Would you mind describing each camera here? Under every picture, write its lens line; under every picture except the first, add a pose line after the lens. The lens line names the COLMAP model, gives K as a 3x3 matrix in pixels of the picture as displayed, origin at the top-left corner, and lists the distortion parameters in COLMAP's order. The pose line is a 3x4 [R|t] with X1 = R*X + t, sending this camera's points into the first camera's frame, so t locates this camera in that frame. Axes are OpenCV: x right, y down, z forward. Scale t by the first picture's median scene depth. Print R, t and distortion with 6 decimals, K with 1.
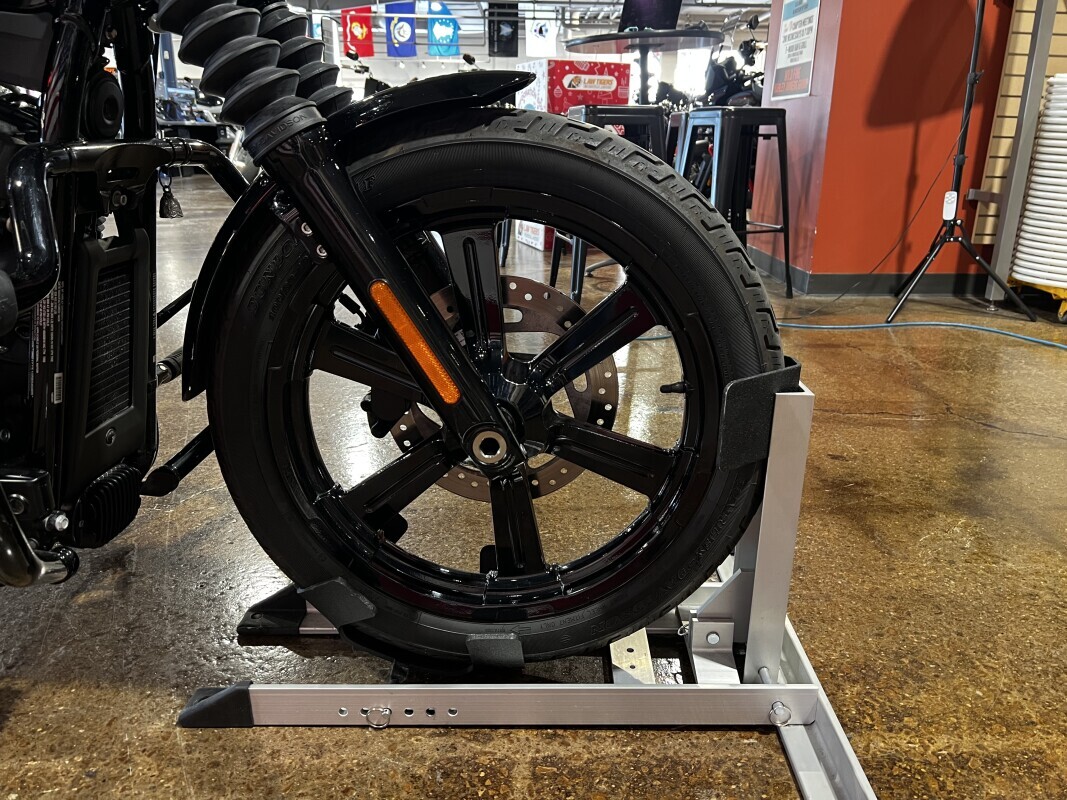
lens RADIAL K [[806.0, 0, 537.2], [0, 806.0, 401.3], [0, 0, 1]] dist [0.042755, -0.060517]
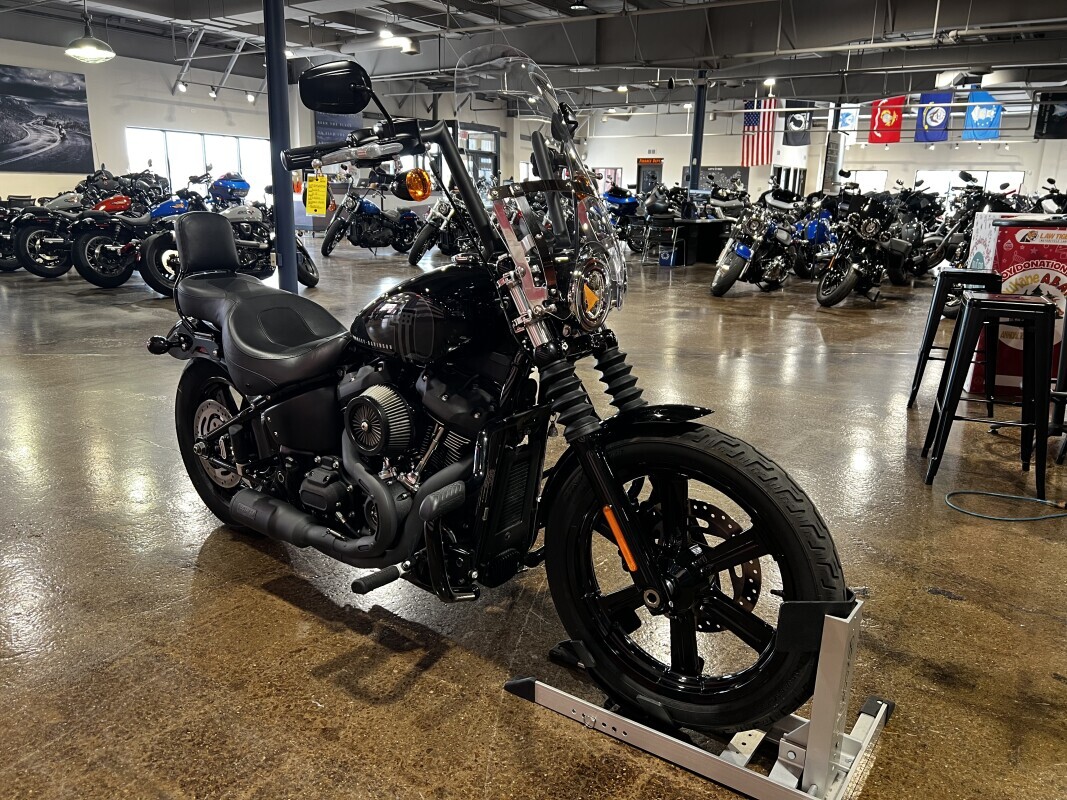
lens RADIAL K [[797.6, 0, 533.5], [0, 797.6, 400.0], [0, 0, 1]] dist [0.049438, -0.060671]
pose [[0.820856, 0.149505, -0.551220, 0.173965], [-0.192092, 0.981174, -0.019937, -0.079123], [0.537862, 0.122250, 0.834122, -0.202450]]
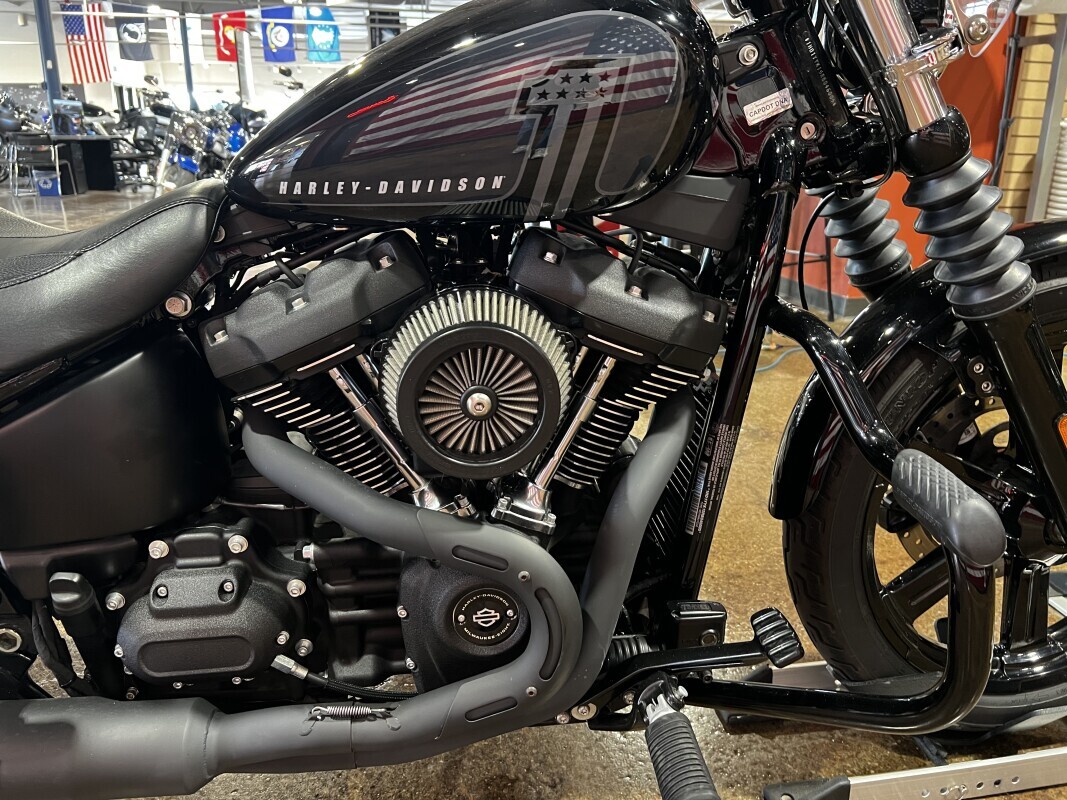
lens RADIAL K [[805.0, 0, 537.7], [0, 805.0, 389.8], [0, 0, 1]] dist [0.050289, -0.061231]
pose [[0.986959, -0.052522, 0.152162, -0.253042], [0.054730, 0.998447, -0.010357, -0.049656], [-0.151382, 0.018549, 0.988301, -0.002436]]
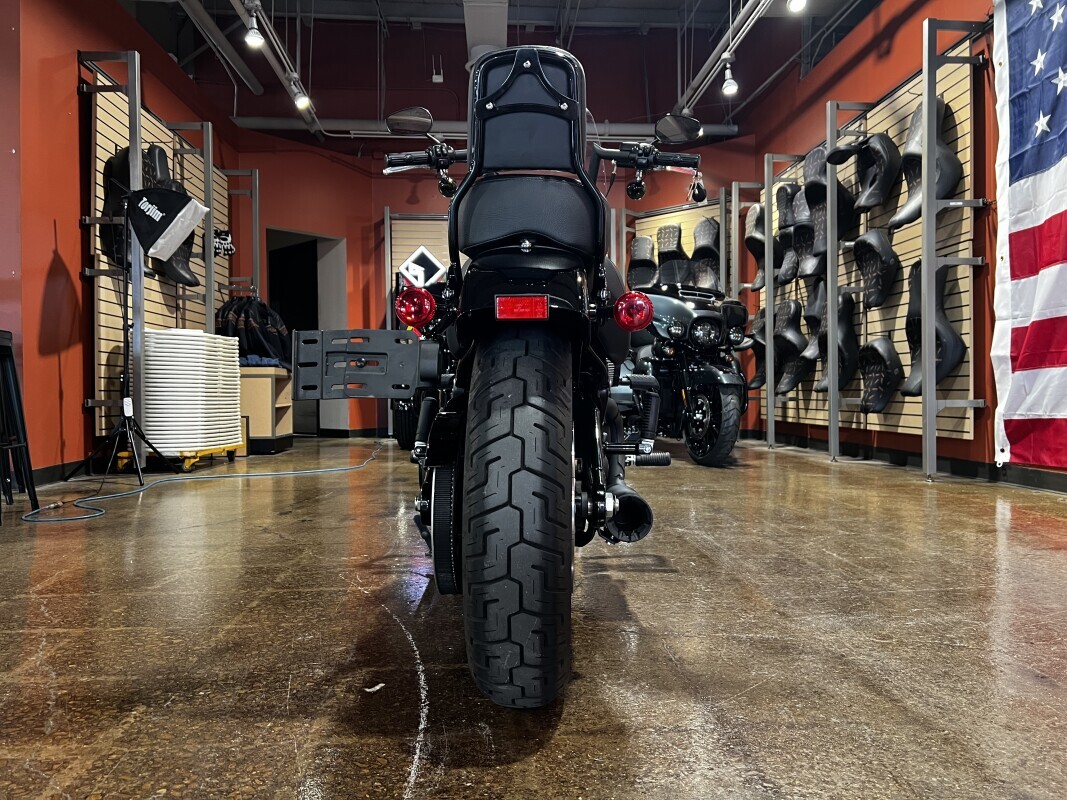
lens RADIAL K [[802.1, 0, 536.3], [0, 802.1, 393.9], [0, 0, 1]] dist [0.078187, -0.152073]
pose [[-0.042592, -0.016415, 0.998958, -0.922518], [0.316008, 0.948312, 0.029056, -0.064784], [-0.947800, 0.316916, -0.035203, 0.310167]]
